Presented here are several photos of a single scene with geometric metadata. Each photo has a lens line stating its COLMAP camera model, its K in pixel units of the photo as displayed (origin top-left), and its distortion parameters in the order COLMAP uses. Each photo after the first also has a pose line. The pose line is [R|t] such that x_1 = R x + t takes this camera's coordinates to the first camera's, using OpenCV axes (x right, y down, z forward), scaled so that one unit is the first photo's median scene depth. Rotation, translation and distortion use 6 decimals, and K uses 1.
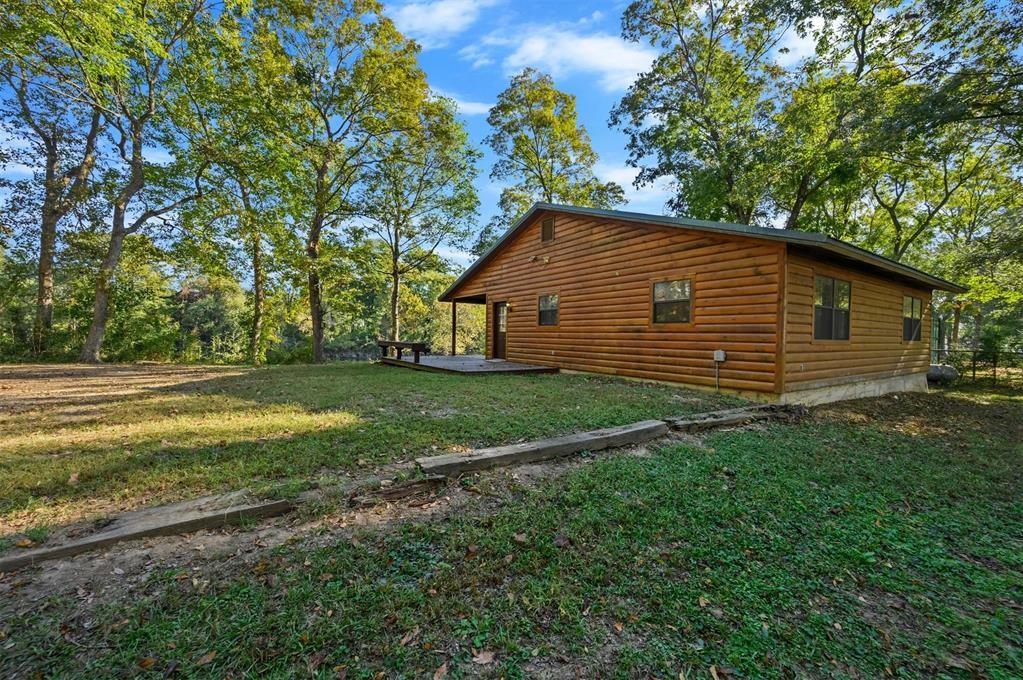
lens RADIAL K [[404.4, 0, 512.6], [0, 404.4, 343.3], [0, 0, 1]] dist [-0.003107, -0.000308]
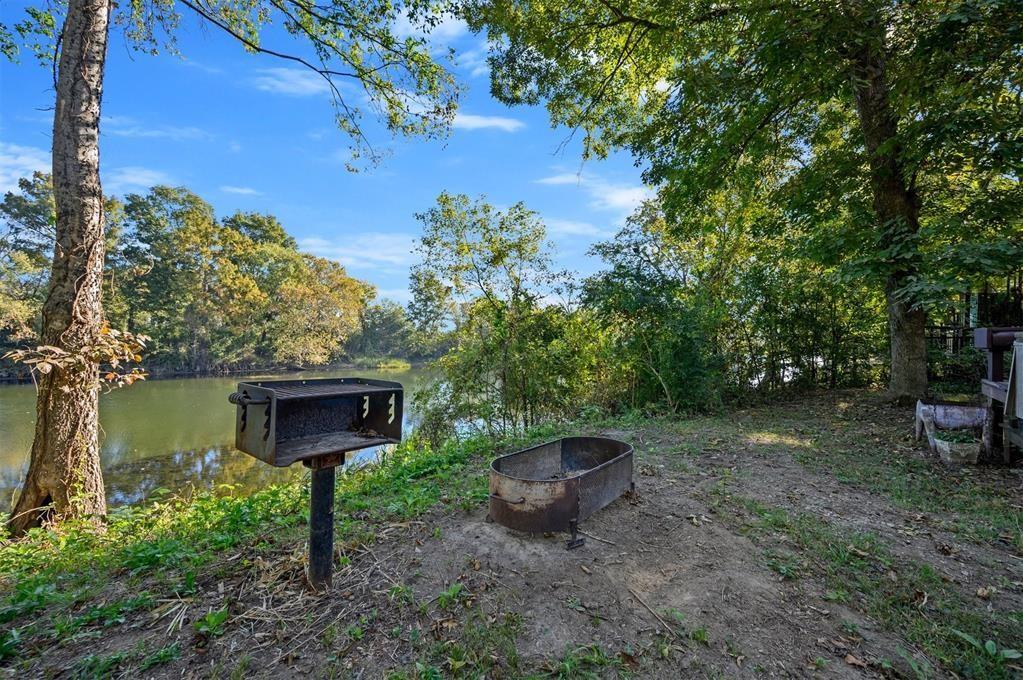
lens RADIAL K [[401.7, 0, 512.4], [0, 401.7, 339.4], [0, 0, 1]] dist [-0.001178, 0.000071]
pose [[0.941220, -0.001667, 0.337789, -0.054191], [0.009441, 0.999727, -0.021374, 0.001664], [-0.337662, 0.023307, 0.940979, 0.241093]]
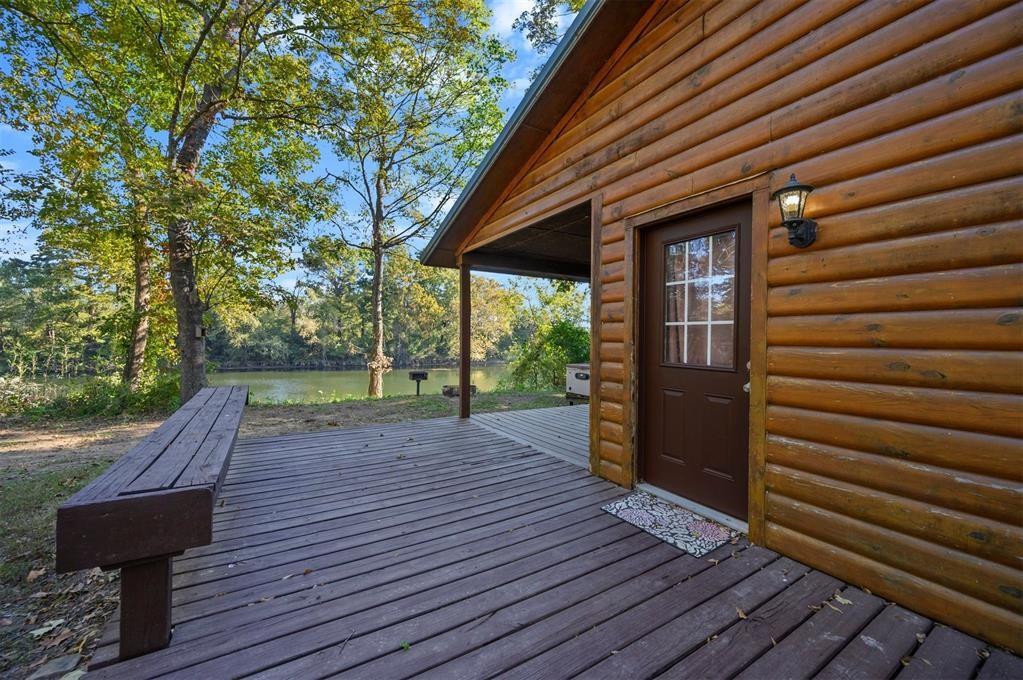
lens RADIAL K [[401.7, 0, 512.4], [0, 401.7, 339.4], [0, 0, 1]] dist [-0.001178, 0.000071]
pose [[0.998863, -0.007452, -0.047096, -0.016003], [0.006707, 0.999850, -0.015956, -0.005892], [0.047208, 0.015622, 0.998763, 0.120183]]
